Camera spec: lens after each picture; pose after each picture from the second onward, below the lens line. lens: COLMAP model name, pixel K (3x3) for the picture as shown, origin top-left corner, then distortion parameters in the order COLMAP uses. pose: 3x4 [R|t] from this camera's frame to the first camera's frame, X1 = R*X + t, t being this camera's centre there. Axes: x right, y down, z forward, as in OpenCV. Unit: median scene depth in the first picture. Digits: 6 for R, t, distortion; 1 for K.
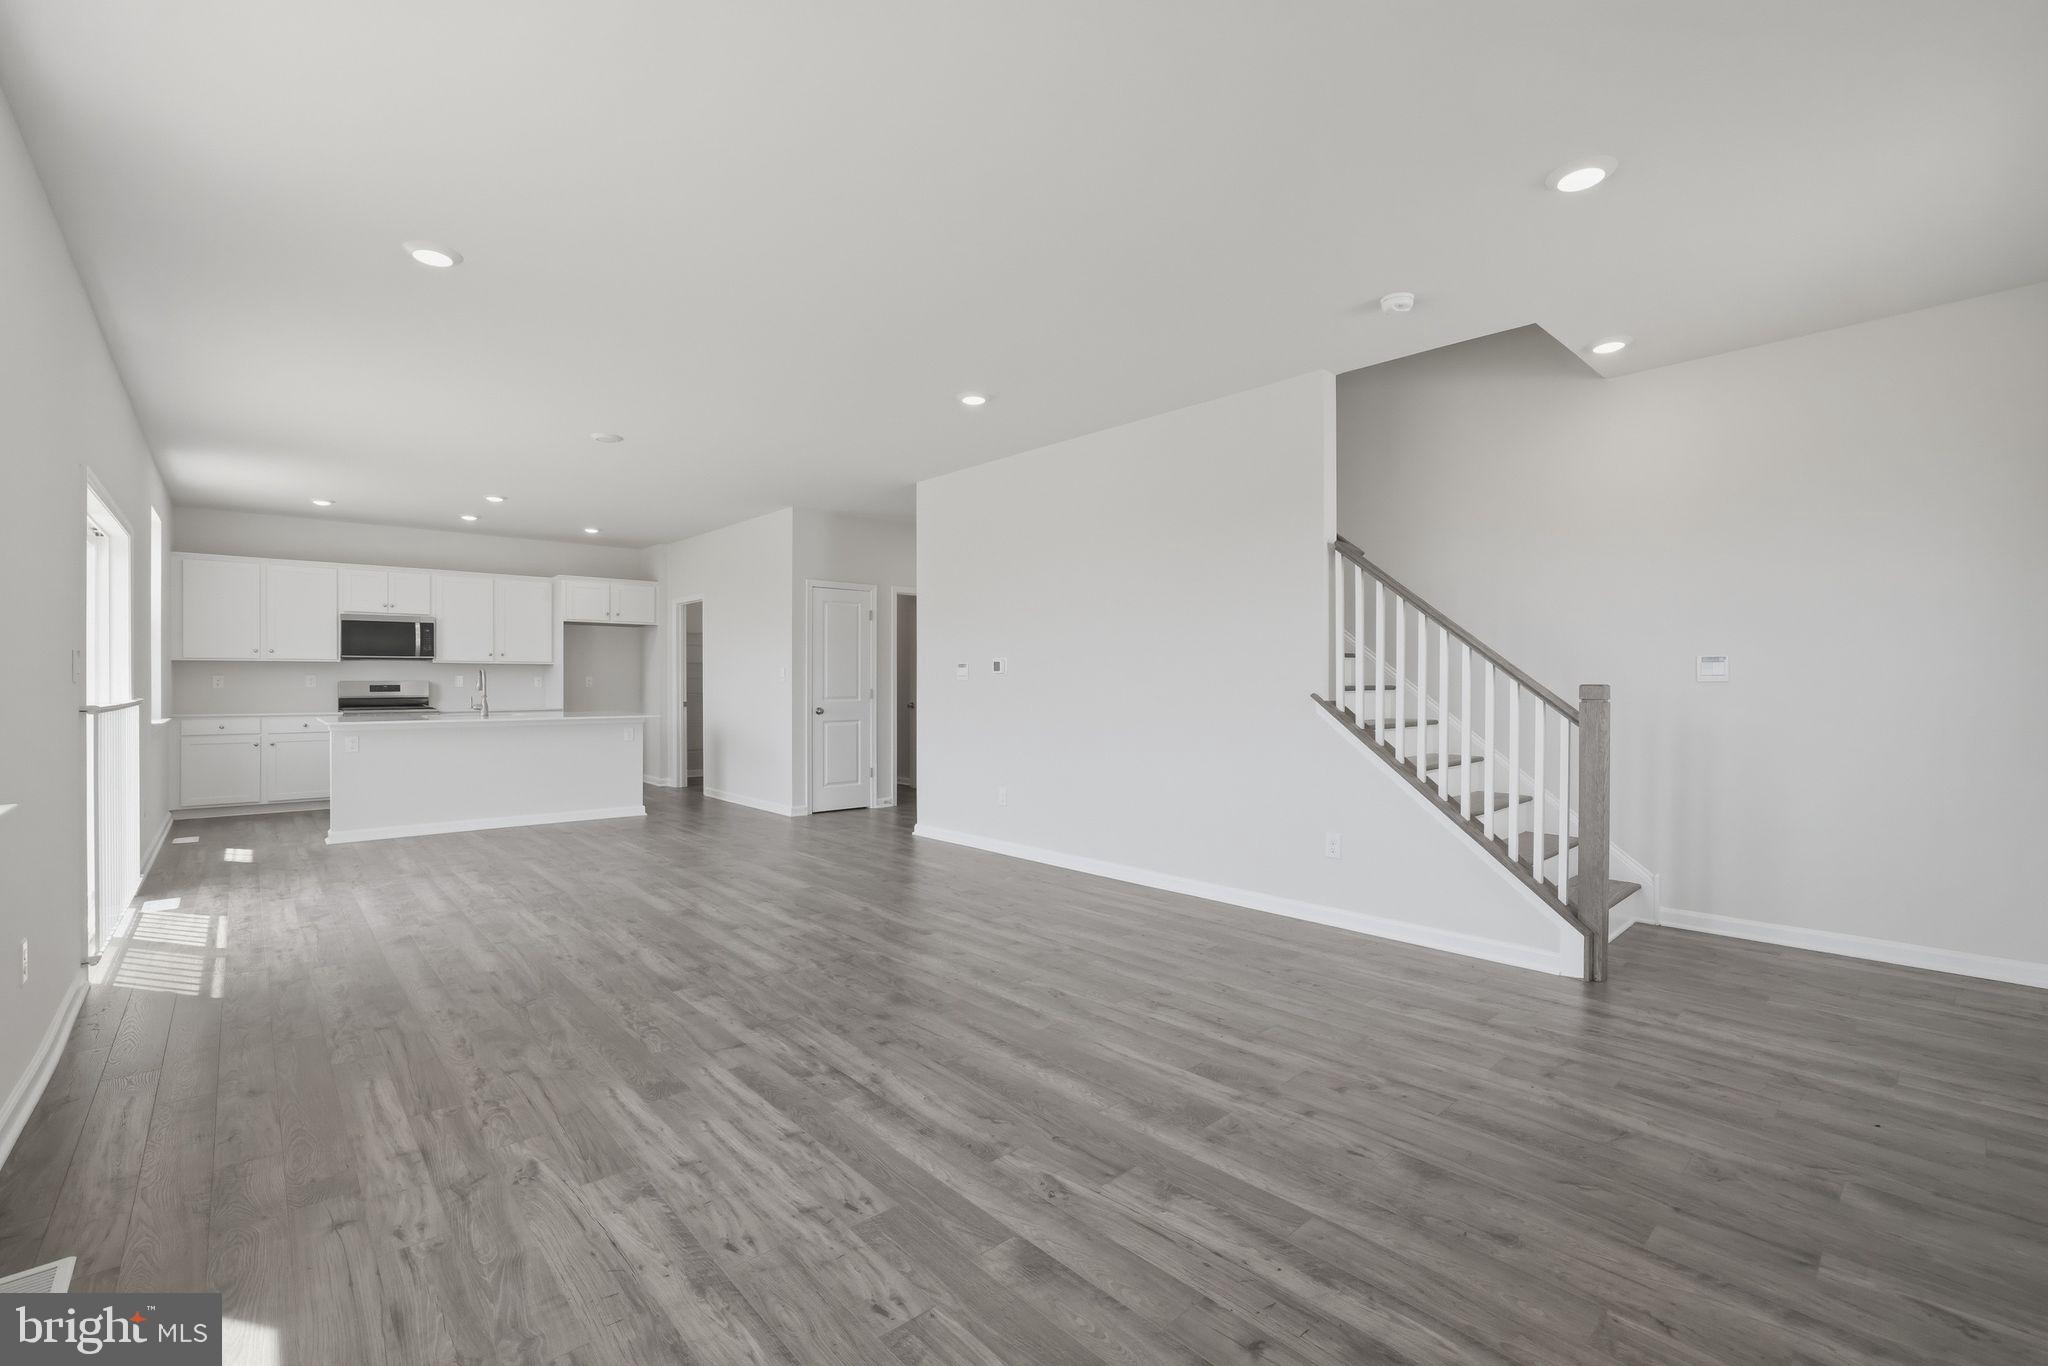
lens RADIAL K [[890.1, 0, 1005.6], [0, 890.1, 678.7], [0, 0, 1]] dist [-0.032698, 0.009619]
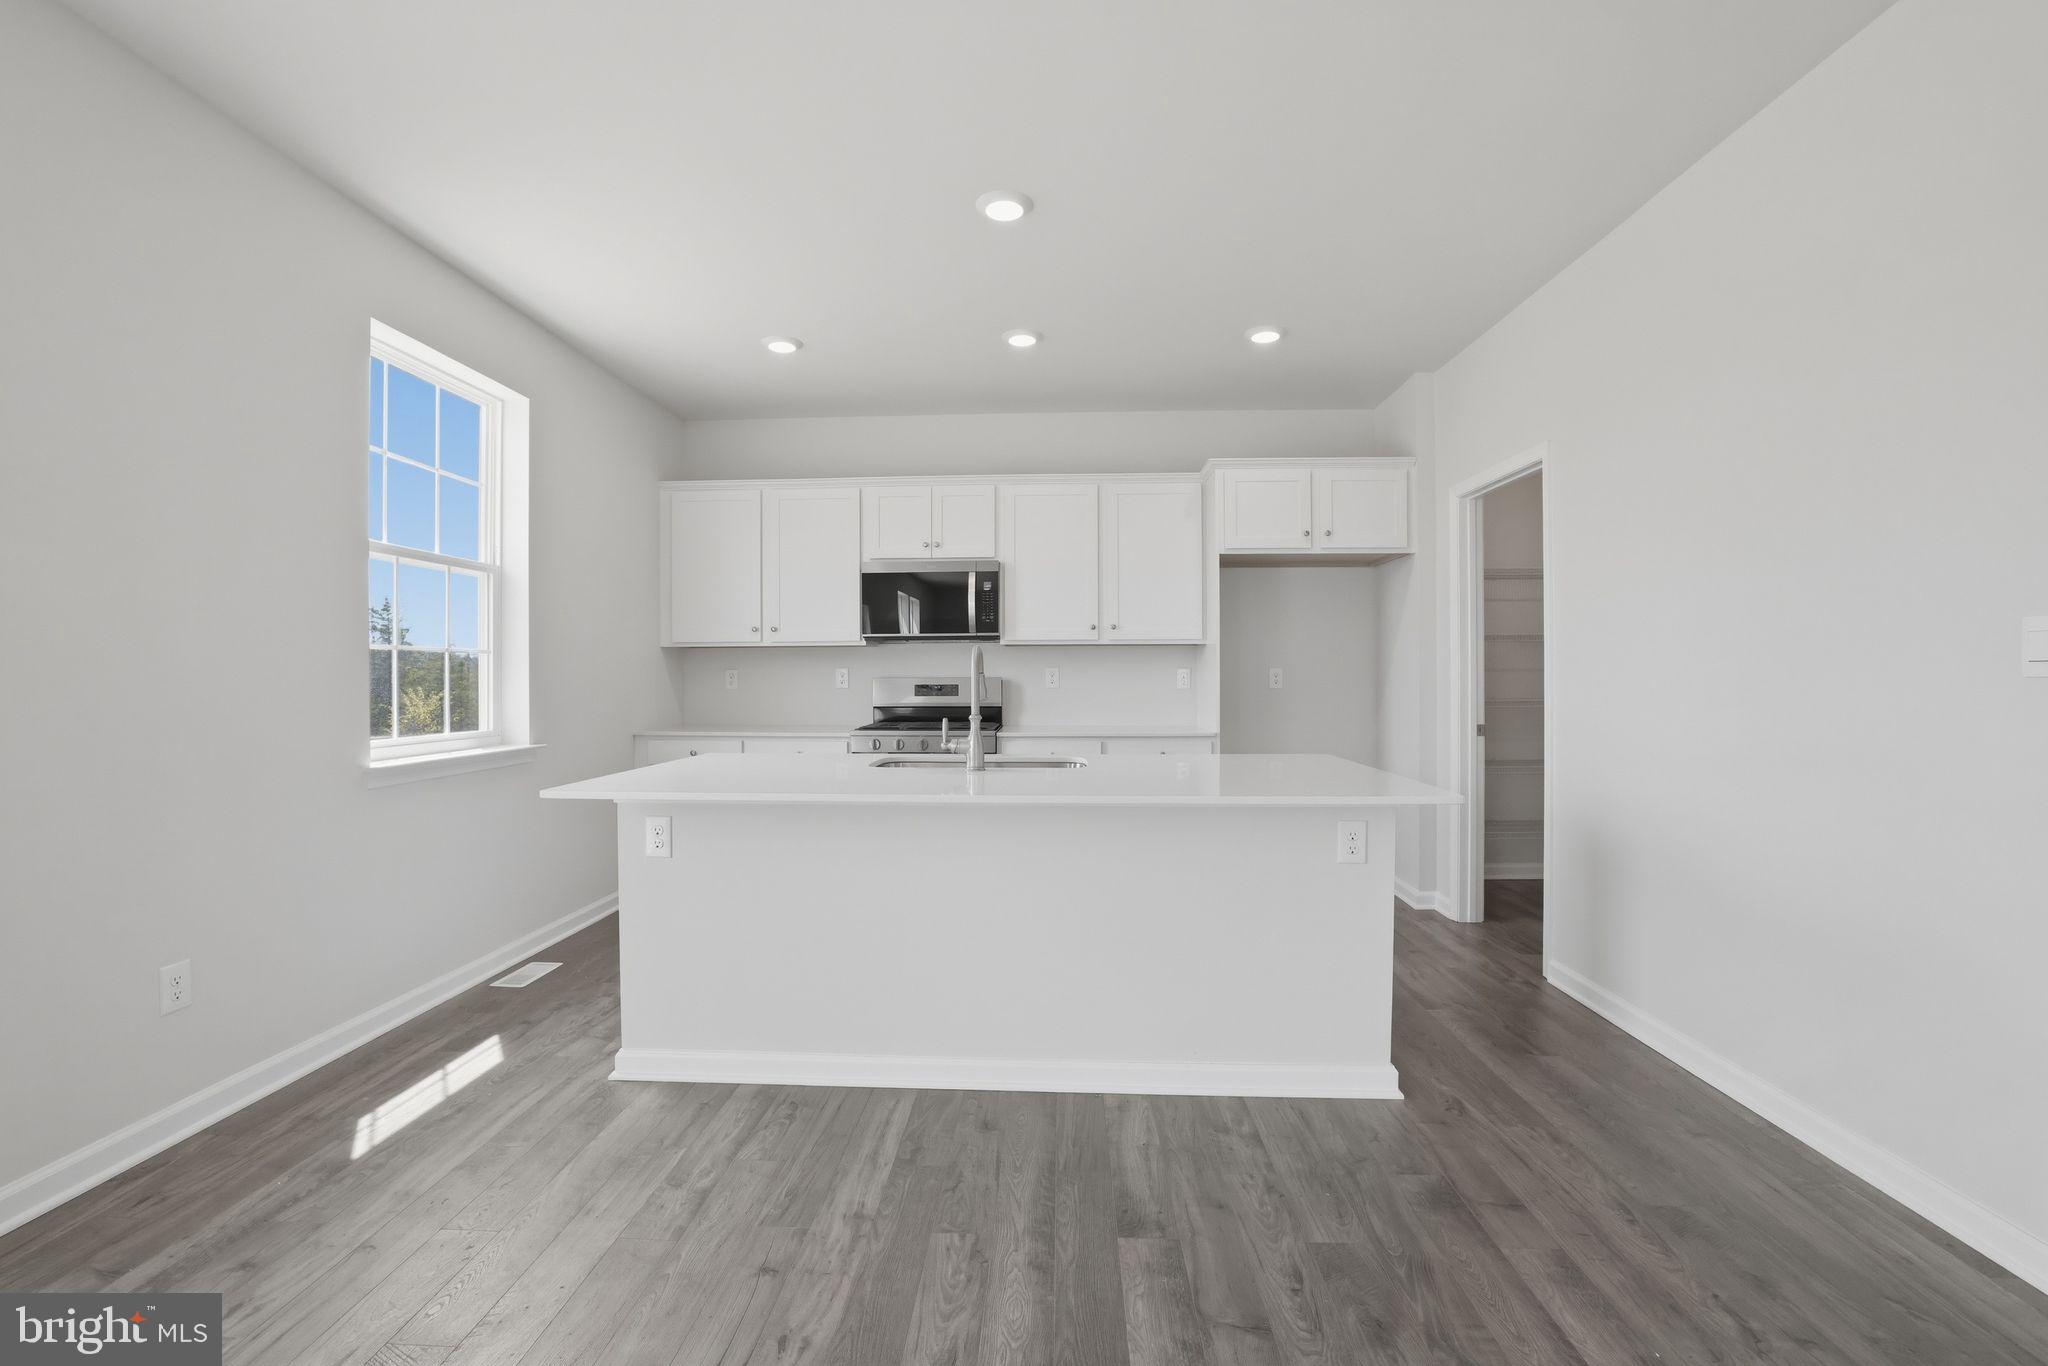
lens RADIAL K [[890.1, 0, 1012.6], [0, 890.1, 677.1], [0, 0, 1]] dist [-0.032698, 0.009619]
pose [[0.703415, -0.005001, -0.710761, -0.457638], [0.008488, 0.999963, 0.001364, 0.003480], [0.710728, -0.006993, 0.703432, 1.130175]]
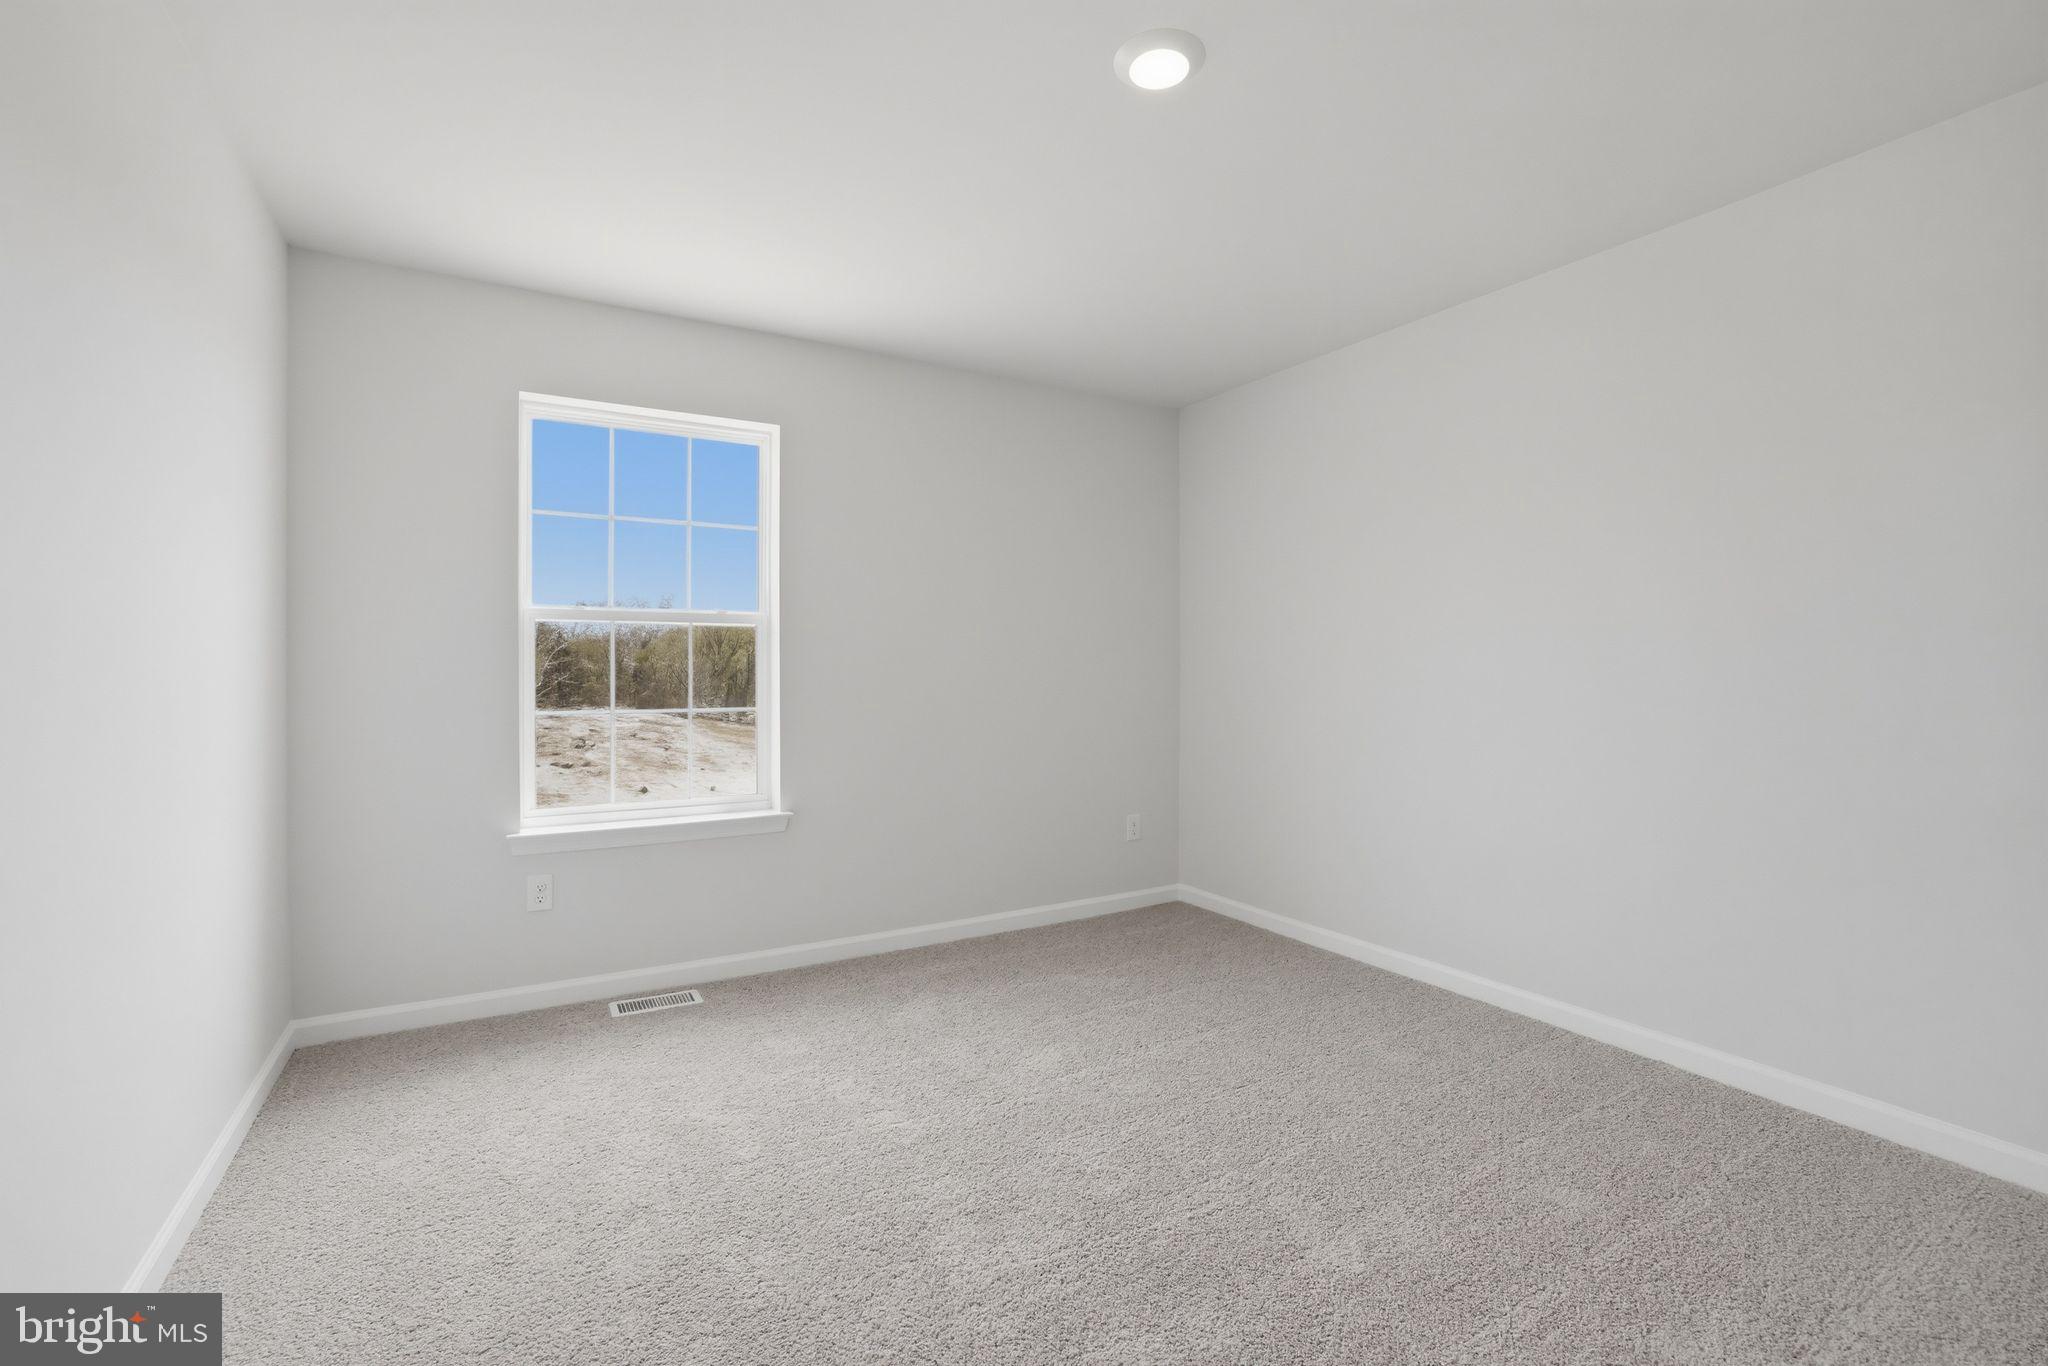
lens RADIAL K [[890.1, 0, 1020.2], [0, 890.1, 684.5], [0, 0, 1]] dist [-0.032698, 0.009619]
pose [[-0.186874, -0.004258, -0.982375, -0.666500], [0.008801, 0.999943, -0.006008, -0.035954], [0.982345, -0.009769, -0.186826, 1.703223]]
